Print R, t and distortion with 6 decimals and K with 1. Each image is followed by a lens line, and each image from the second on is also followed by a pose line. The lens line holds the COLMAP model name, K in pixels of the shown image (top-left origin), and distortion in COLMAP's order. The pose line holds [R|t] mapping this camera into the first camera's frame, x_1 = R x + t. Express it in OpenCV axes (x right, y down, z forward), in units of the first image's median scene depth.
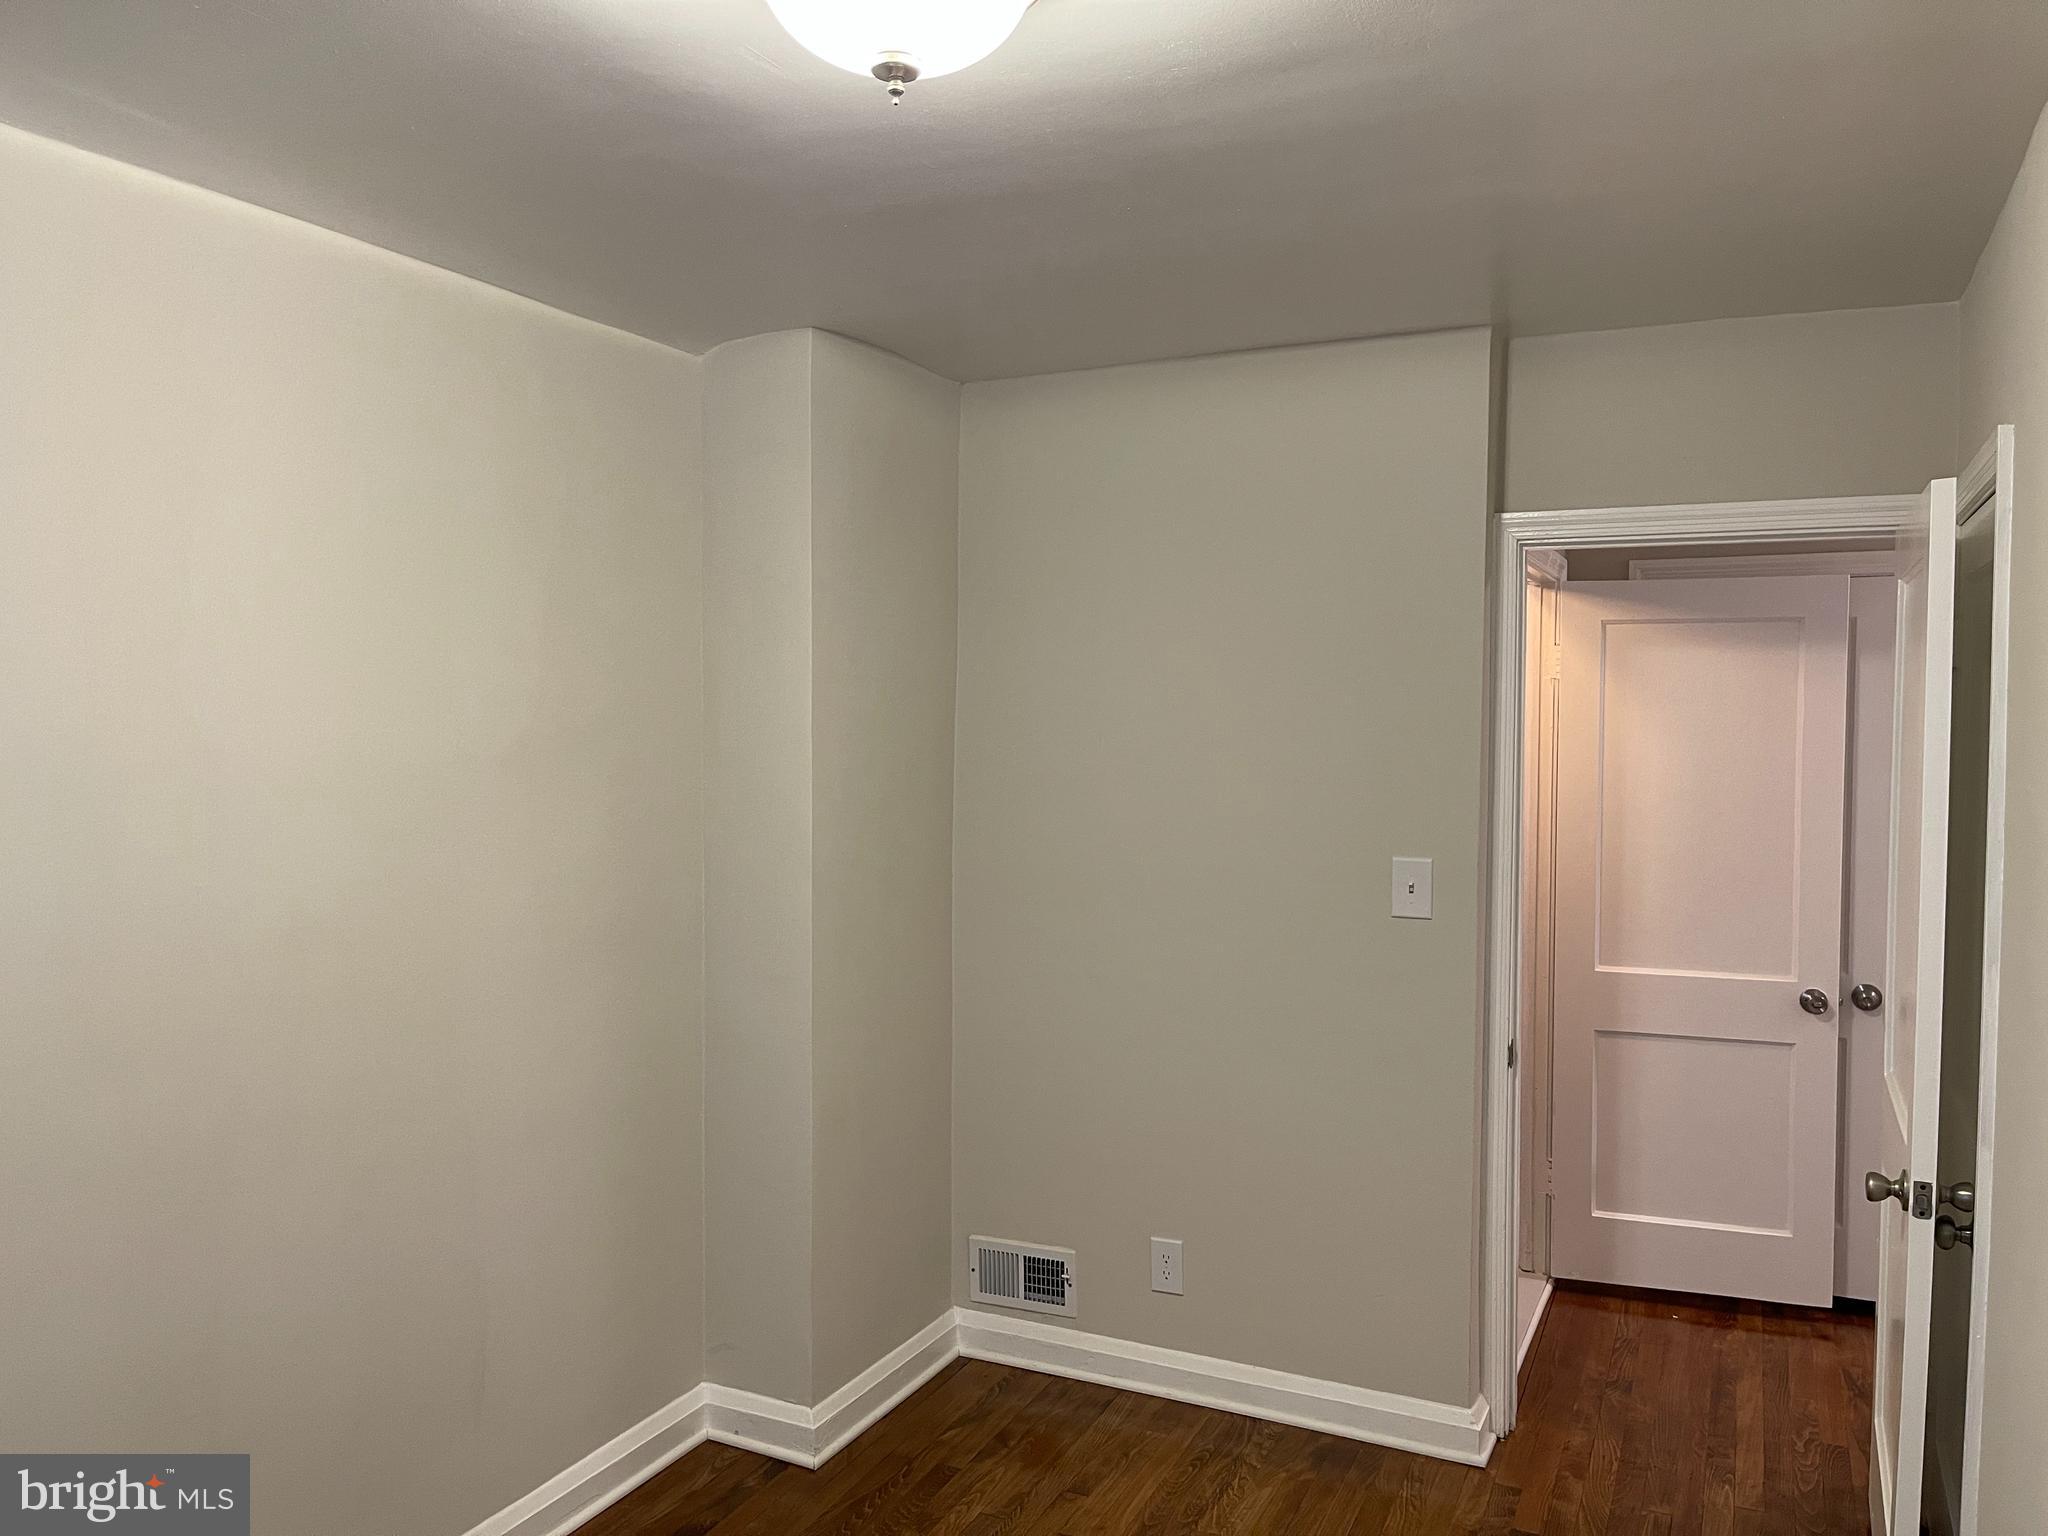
lens RADIAL K [[1553.8, 0, 1017.6], [0, 1553.8, 792.0], [0, 0, 1]] dist [0.075148, -0.088761]
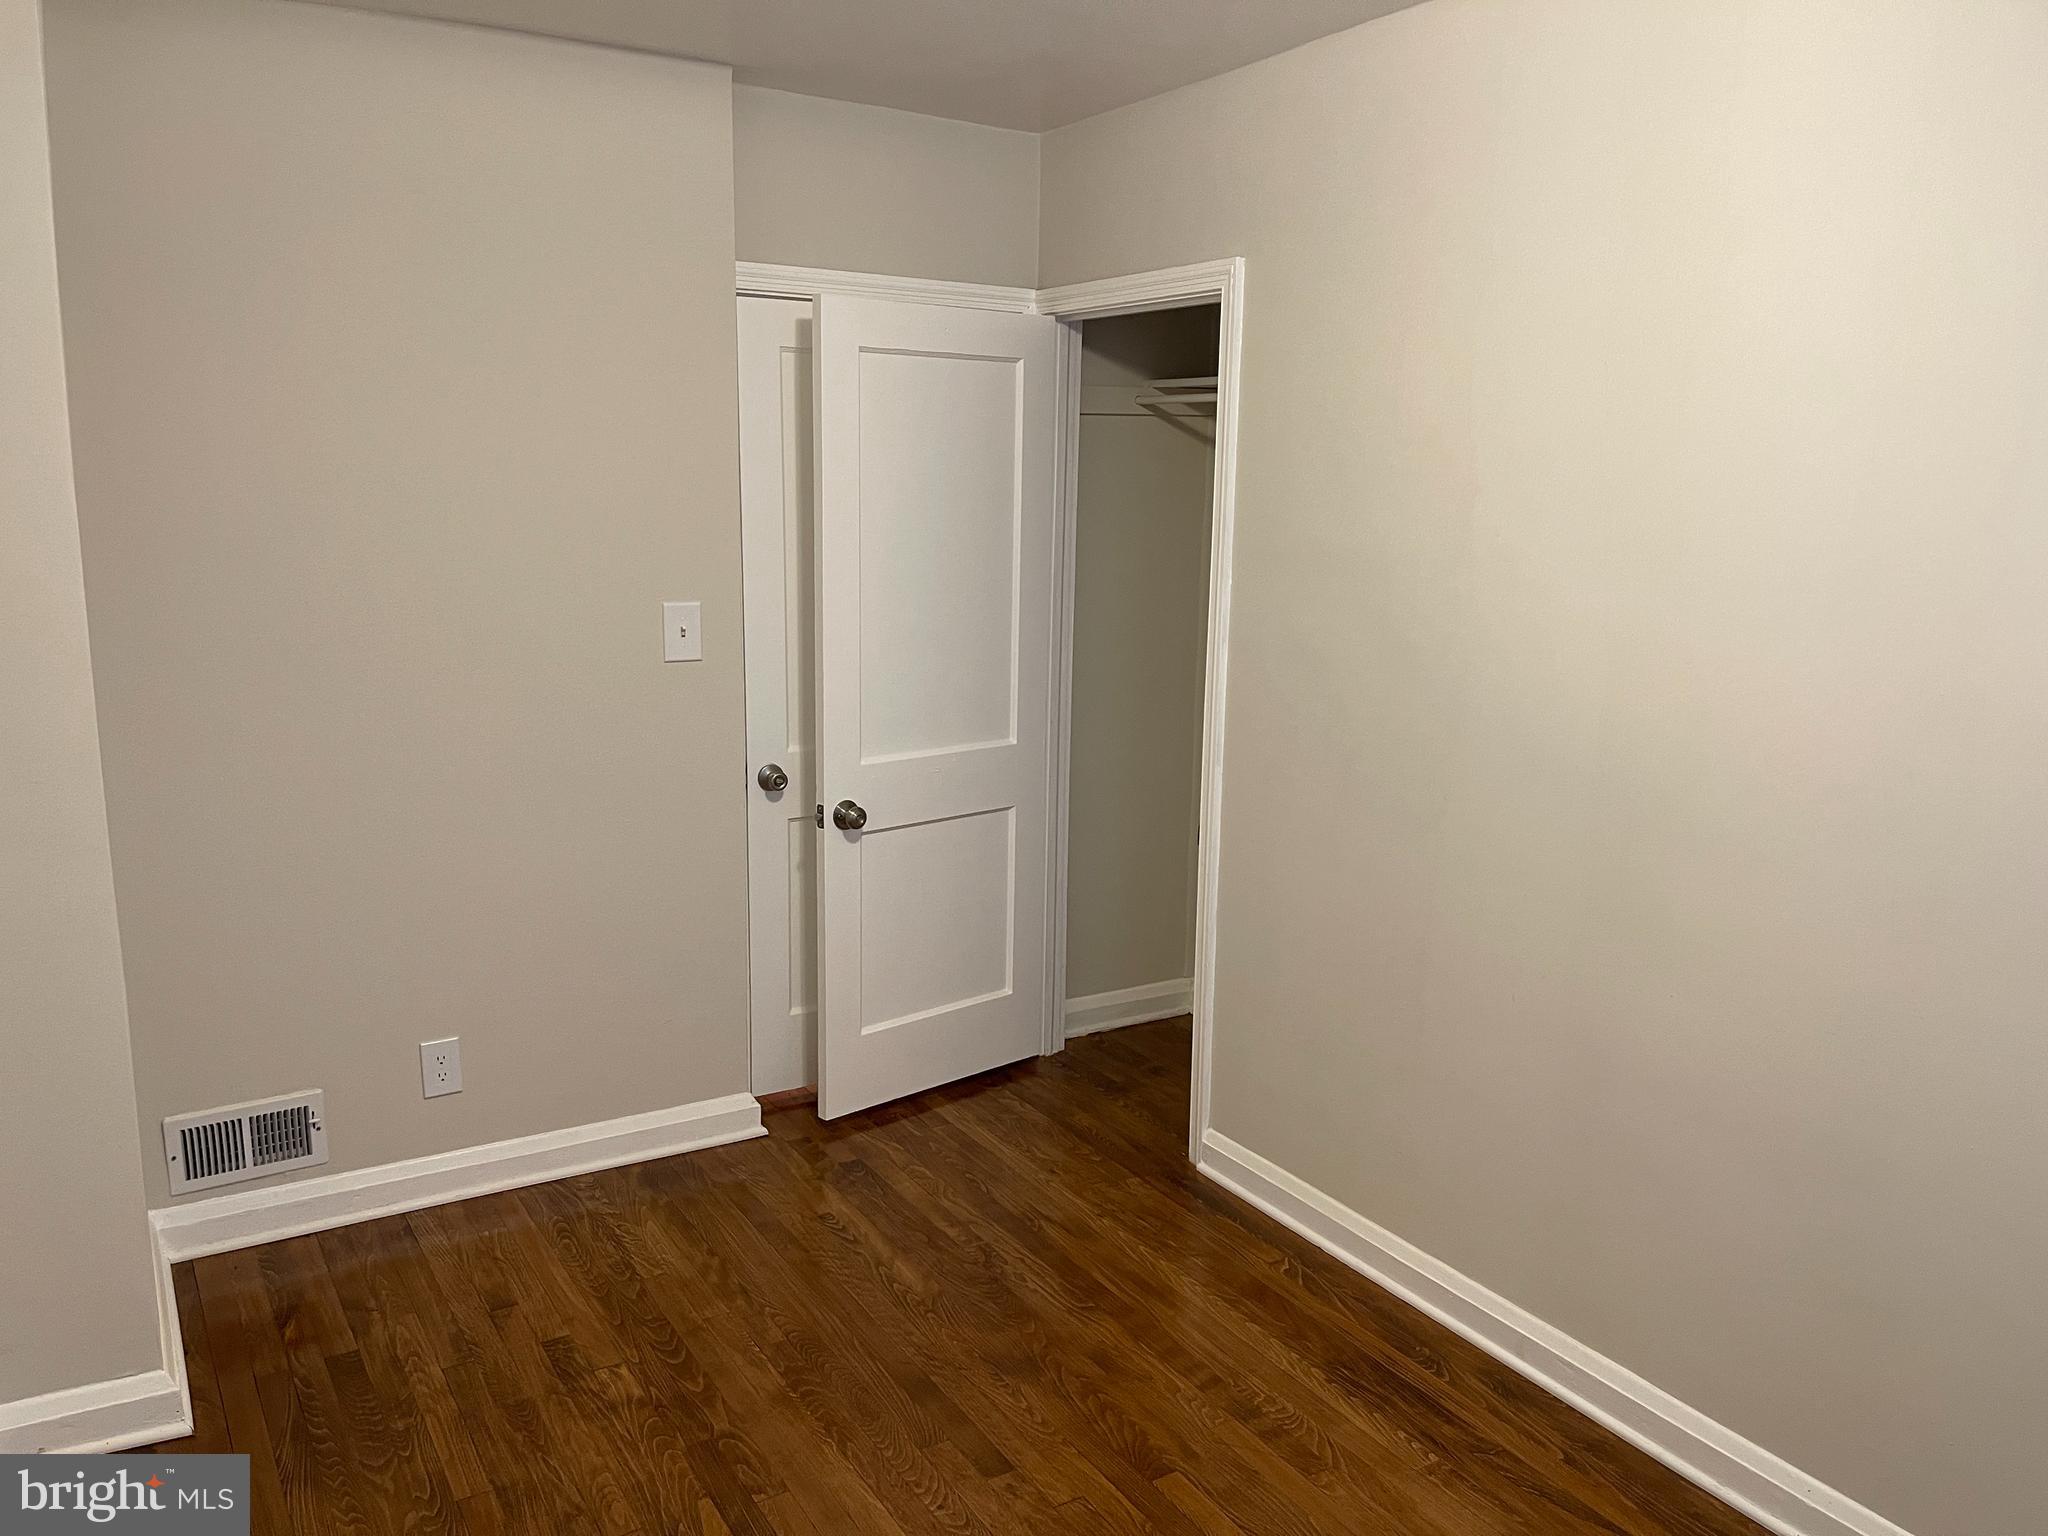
lens RADIAL K [[1553.8, 0, 1006.3], [0, 1553.8, 781.6], [0, 0, 1]] dist [0.075148, -0.088761]
pose [[0.555974, -0.160051, 0.815645, -0.449436], [0.025929, 0.984148, 0.175442, -0.015242], [-0.830795, -0.076392, 0.551311, 0.232710]]
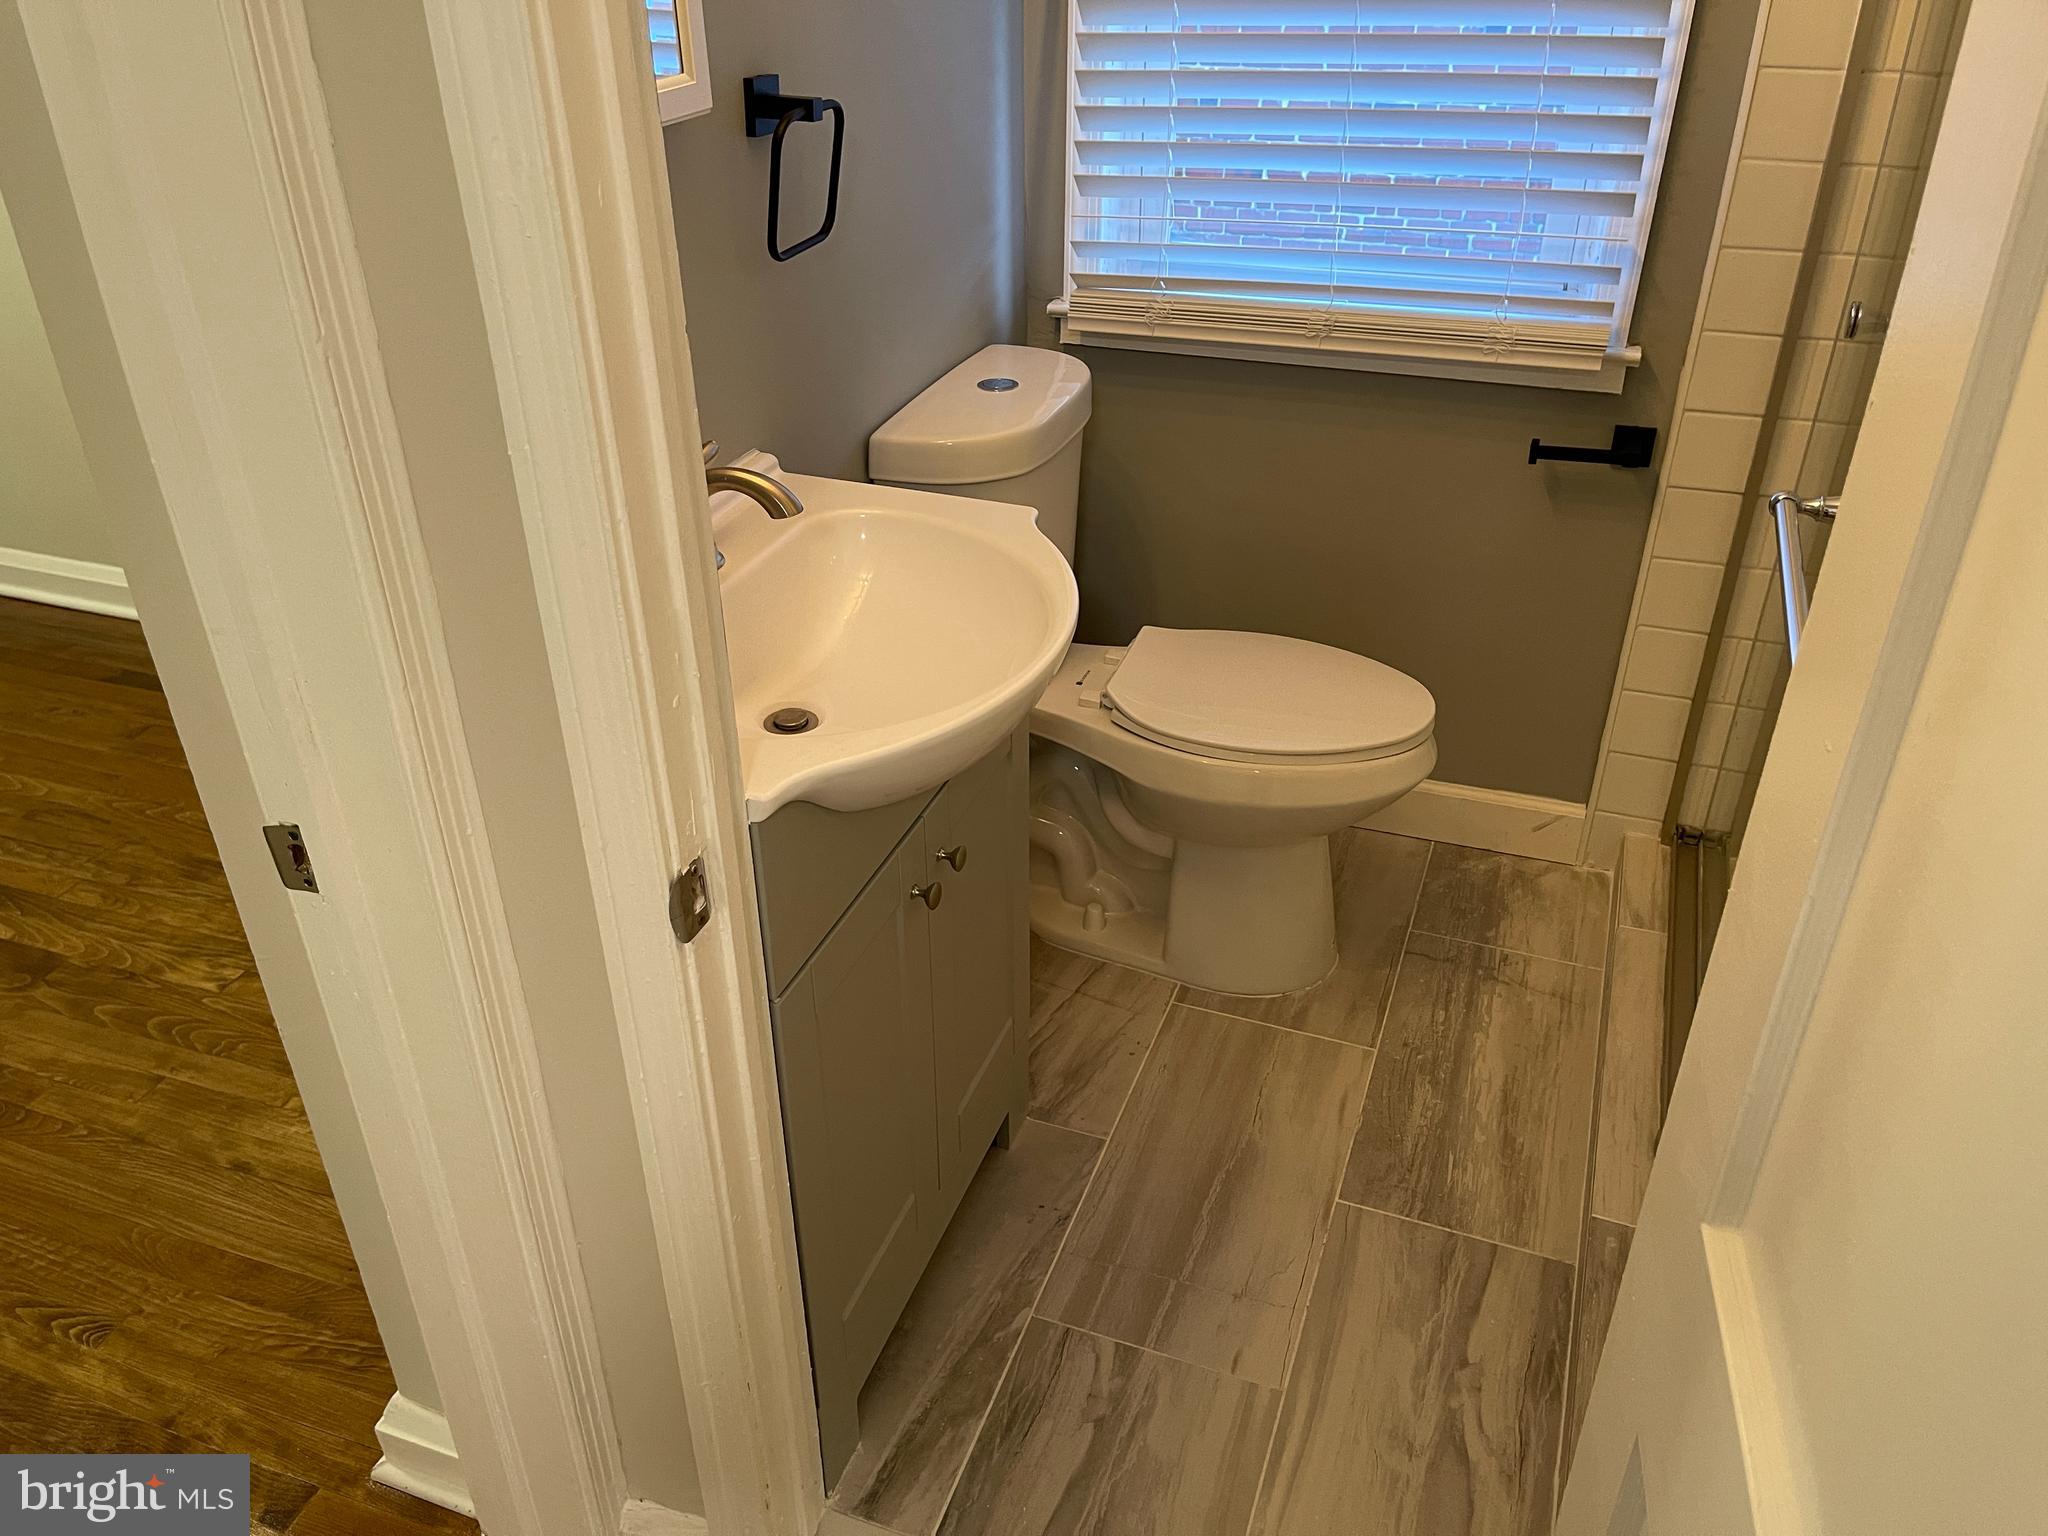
lens RADIAL K [[1553.8, 0, 1011.4], [0, 1553.8, 773.3], [0, 0, 1]] dist [0.075148, -0.088761]
pose [[0.089085, 0.509141, -0.856060, 0.583581], [-0.034353, 0.860537, 0.508228, -0.027493], [0.995431, -0.015867, 0.094151, 1.068345]]
